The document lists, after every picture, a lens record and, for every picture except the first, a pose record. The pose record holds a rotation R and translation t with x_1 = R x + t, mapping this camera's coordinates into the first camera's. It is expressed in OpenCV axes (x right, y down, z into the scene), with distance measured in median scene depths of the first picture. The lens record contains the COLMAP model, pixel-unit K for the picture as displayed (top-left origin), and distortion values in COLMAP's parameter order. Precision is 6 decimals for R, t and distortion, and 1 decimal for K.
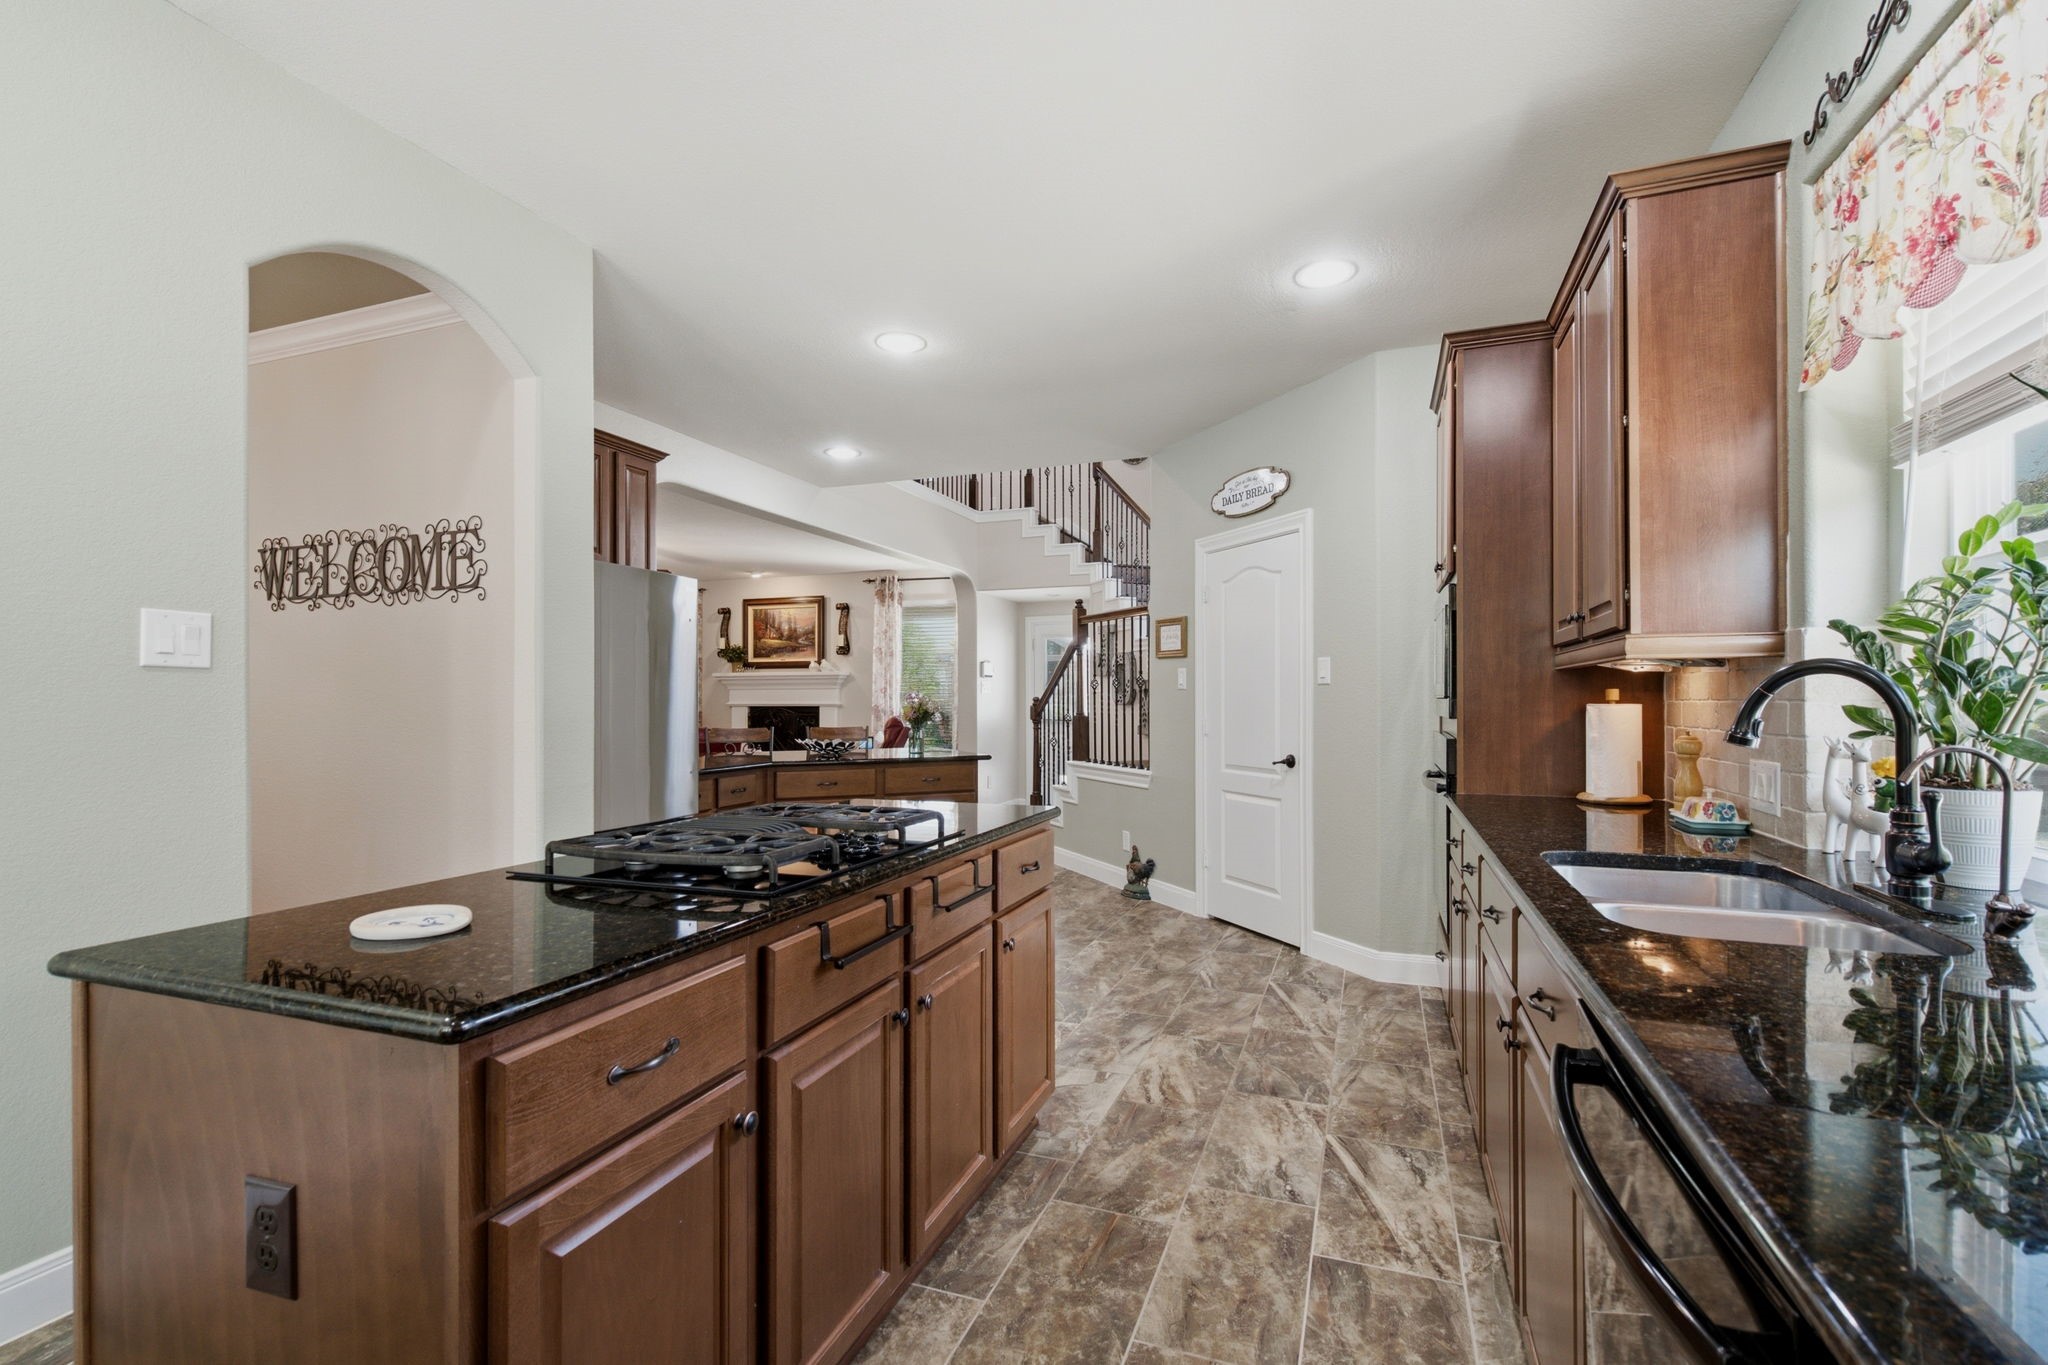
lens RADIAL K [[933.0, 0, 1013.9], [0, 933.0, 694.8], [0, 0, 1]] dist [0.008610, -0.000976]
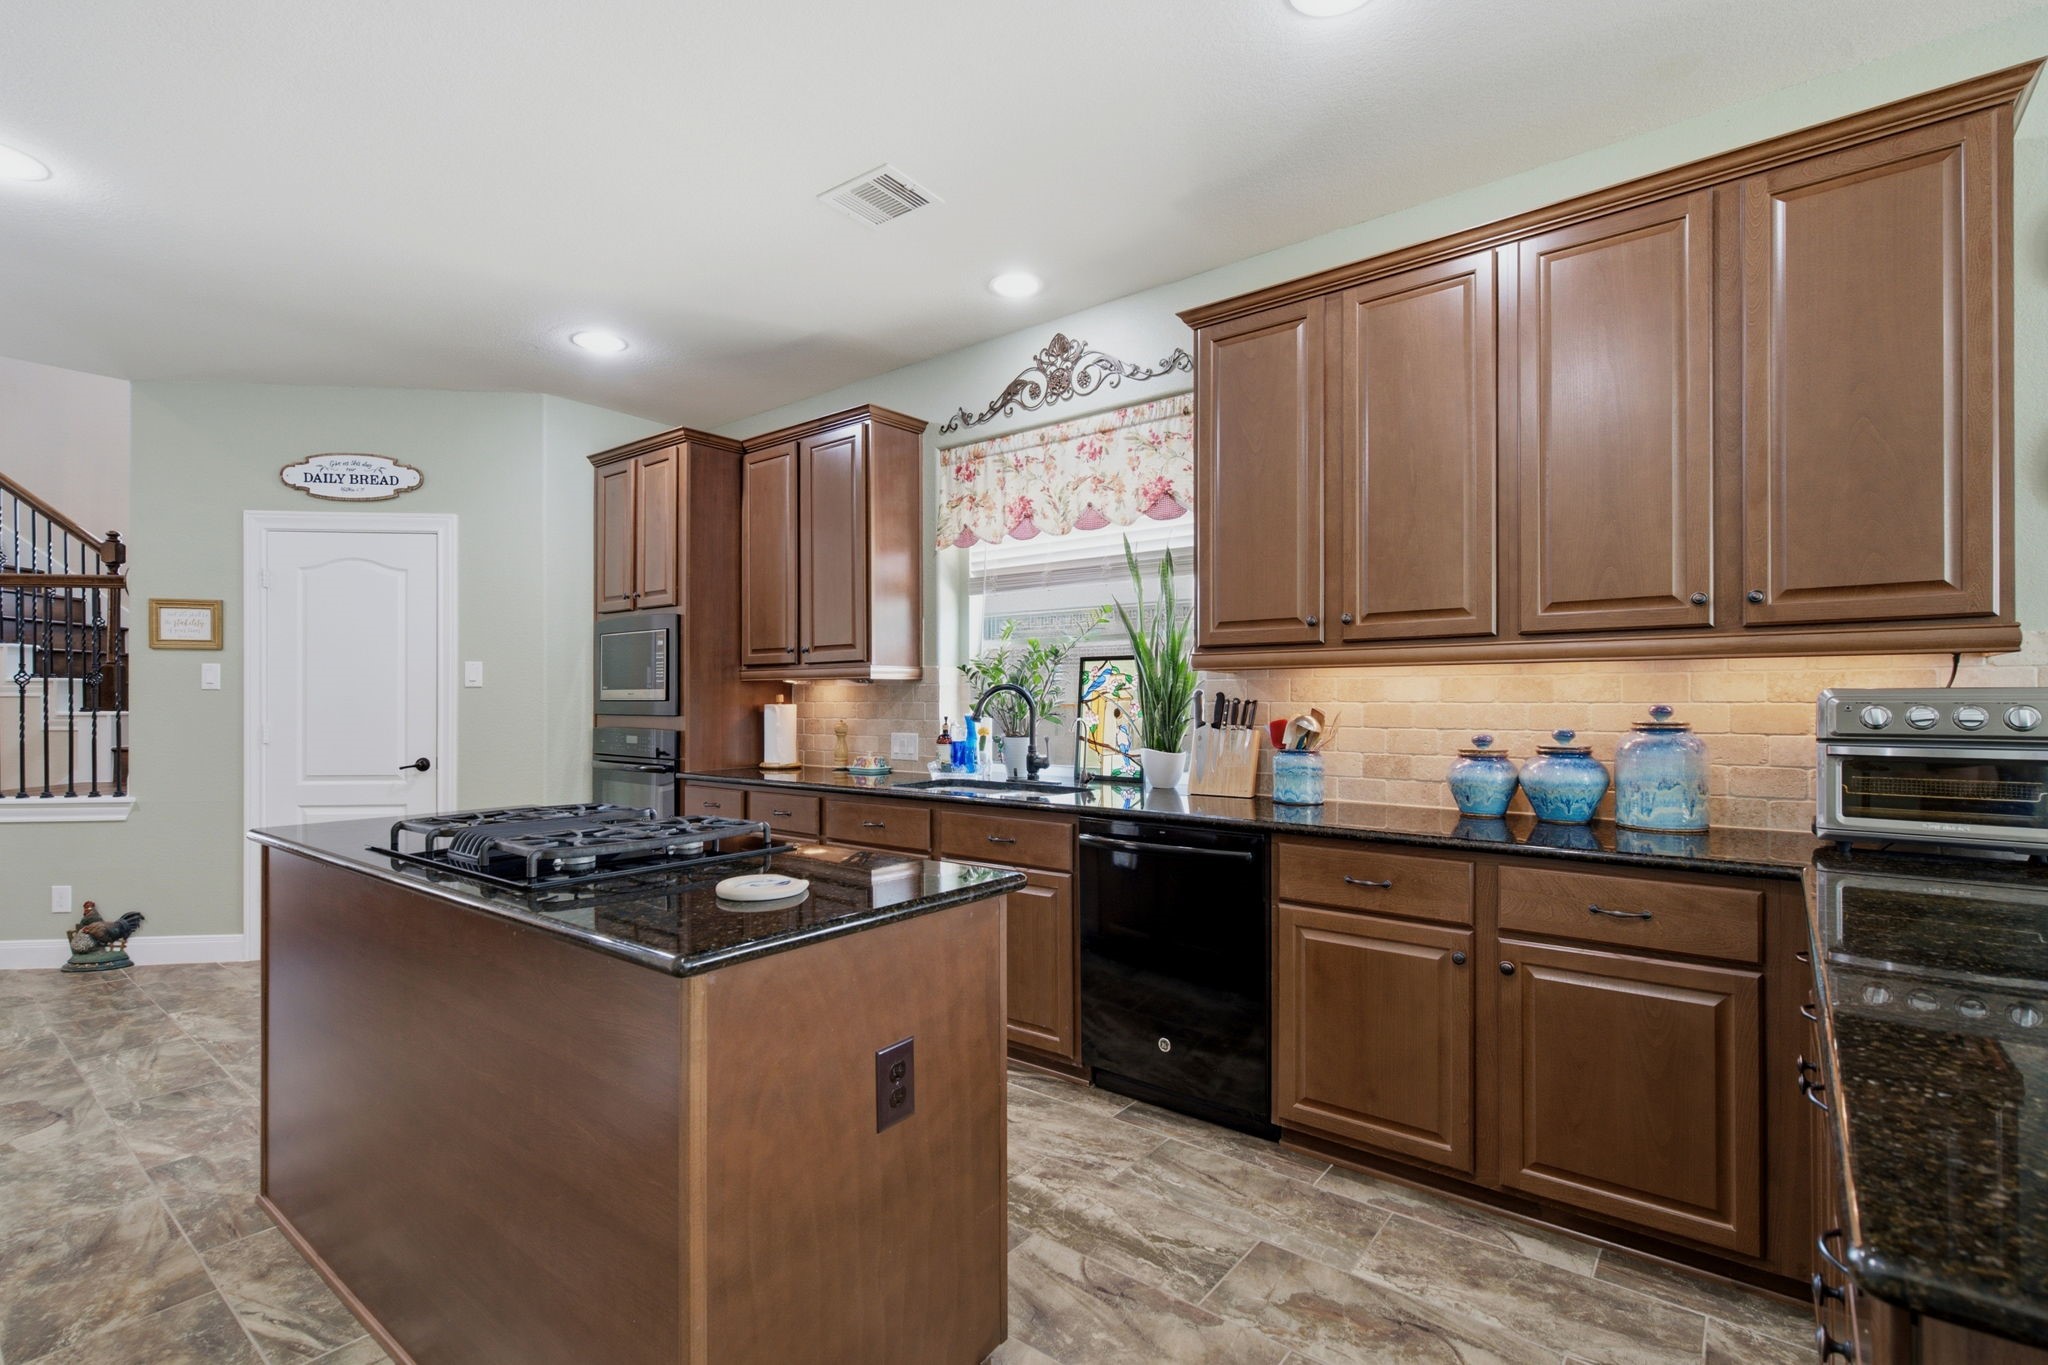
lens RADIAL K [[933.0, 0, 1041.9], [0, 933.0, 714.1], [0, 0, 1]] dist [0.008610, -0.000976]
pose [[0.274917, -0.008864, 0.961427, -0.419183], [-0.003517, 0.999942, 0.010225, 0.004793], [-0.961462, -0.006193, 0.274869, 0.086814]]
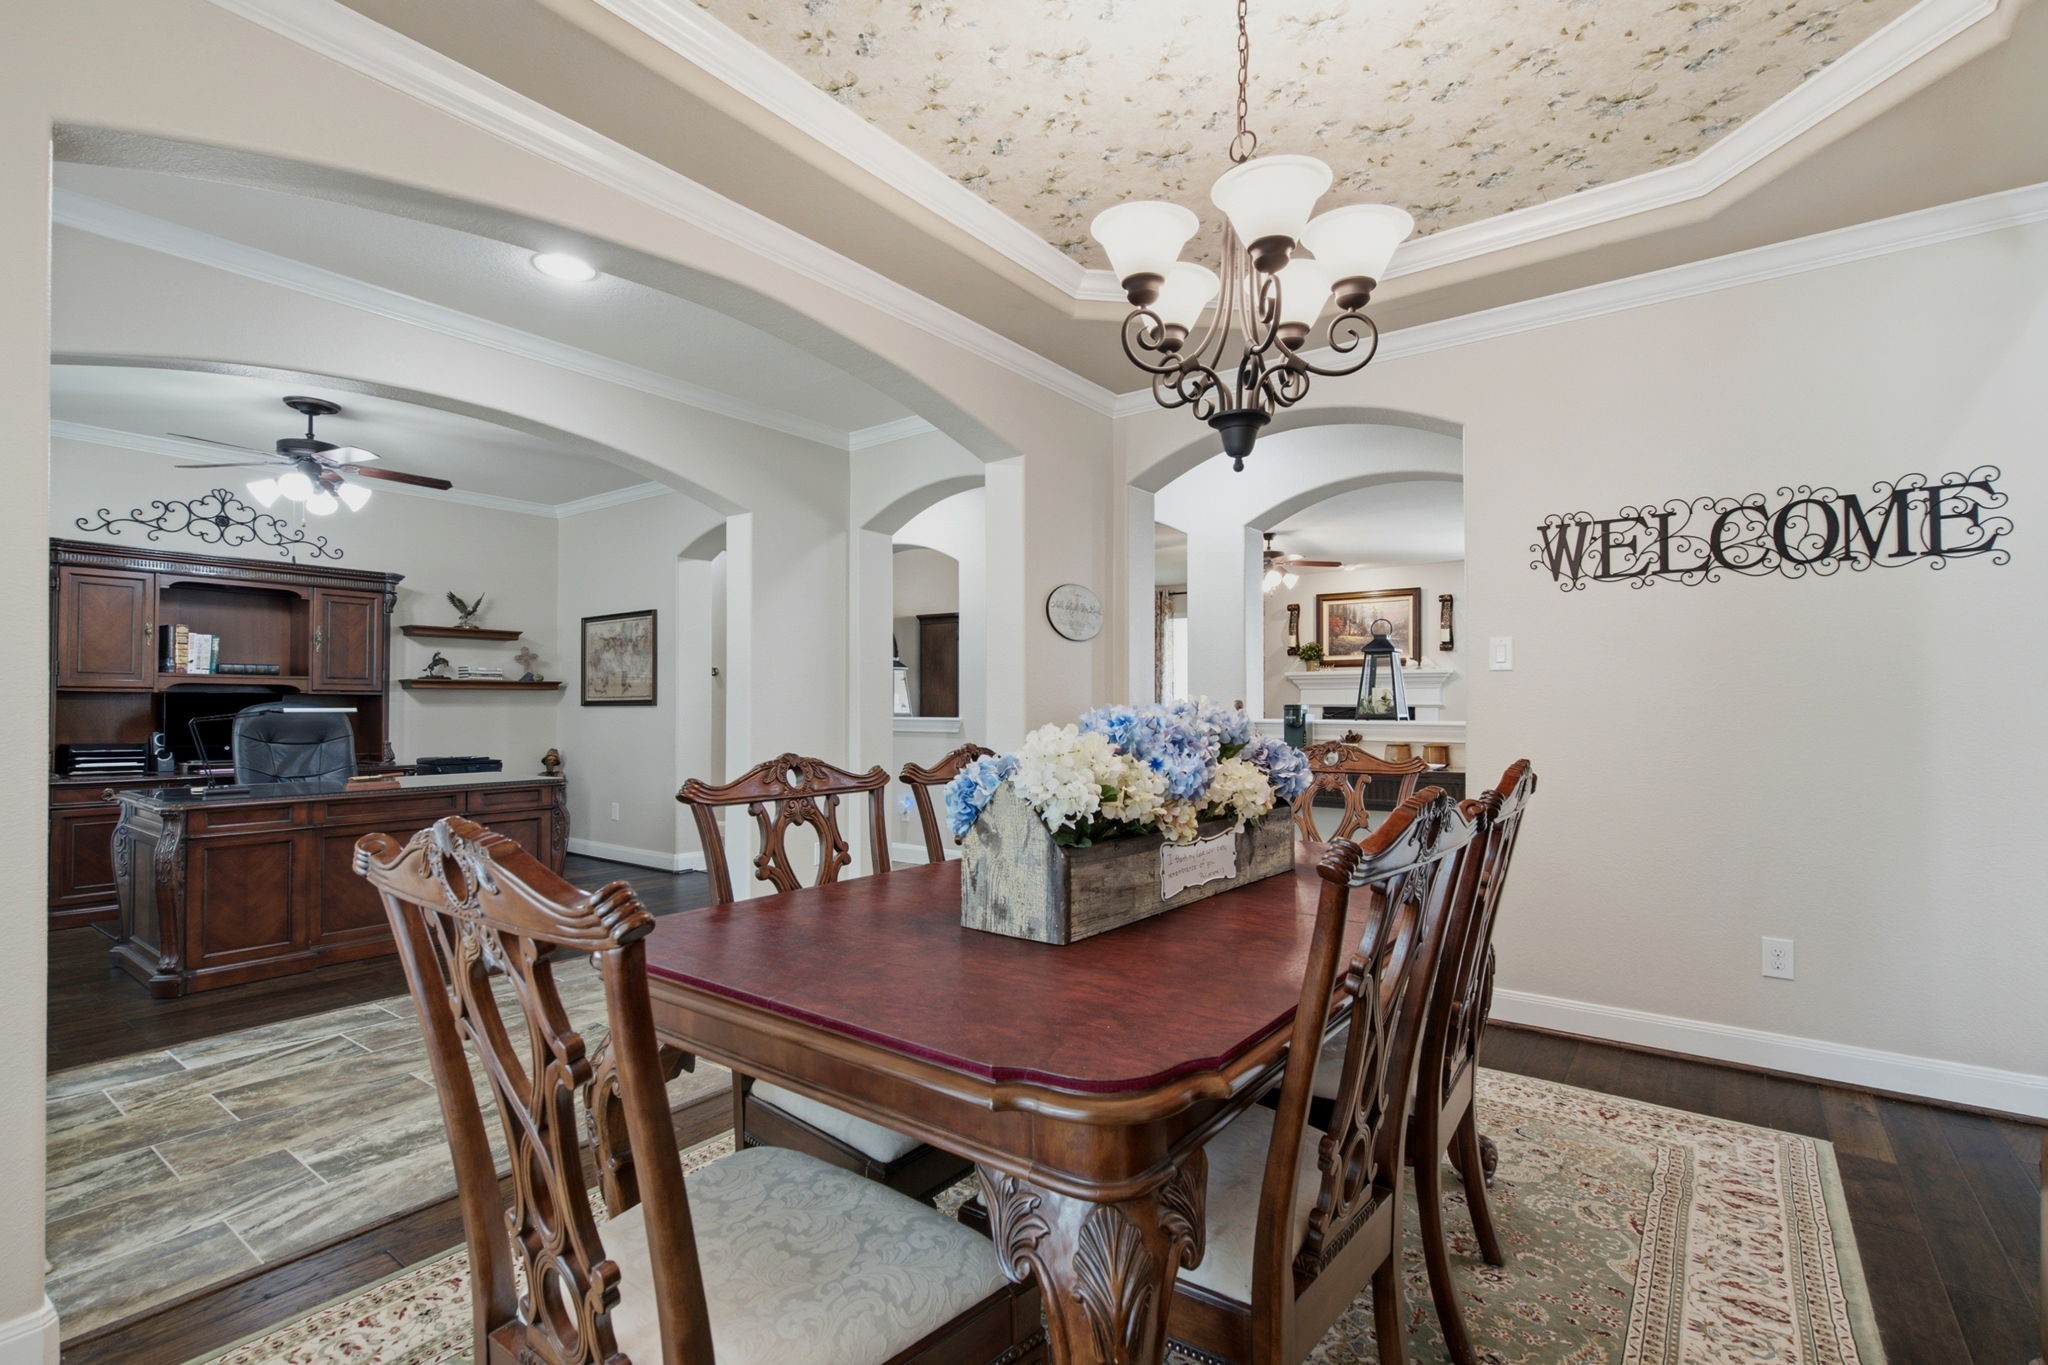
lens RADIAL K [[933.0, 0, 1013.5], [0, 933.0, 686.9], [0, 0, 1]] dist [0.008610, -0.000976]
pose [[0.963360, 0.000071, -0.268213, -0.745661], [-0.003672, 0.999910, -0.012925, 0.013994], [0.268188, 0.013436, 0.963273, -0.030970]]
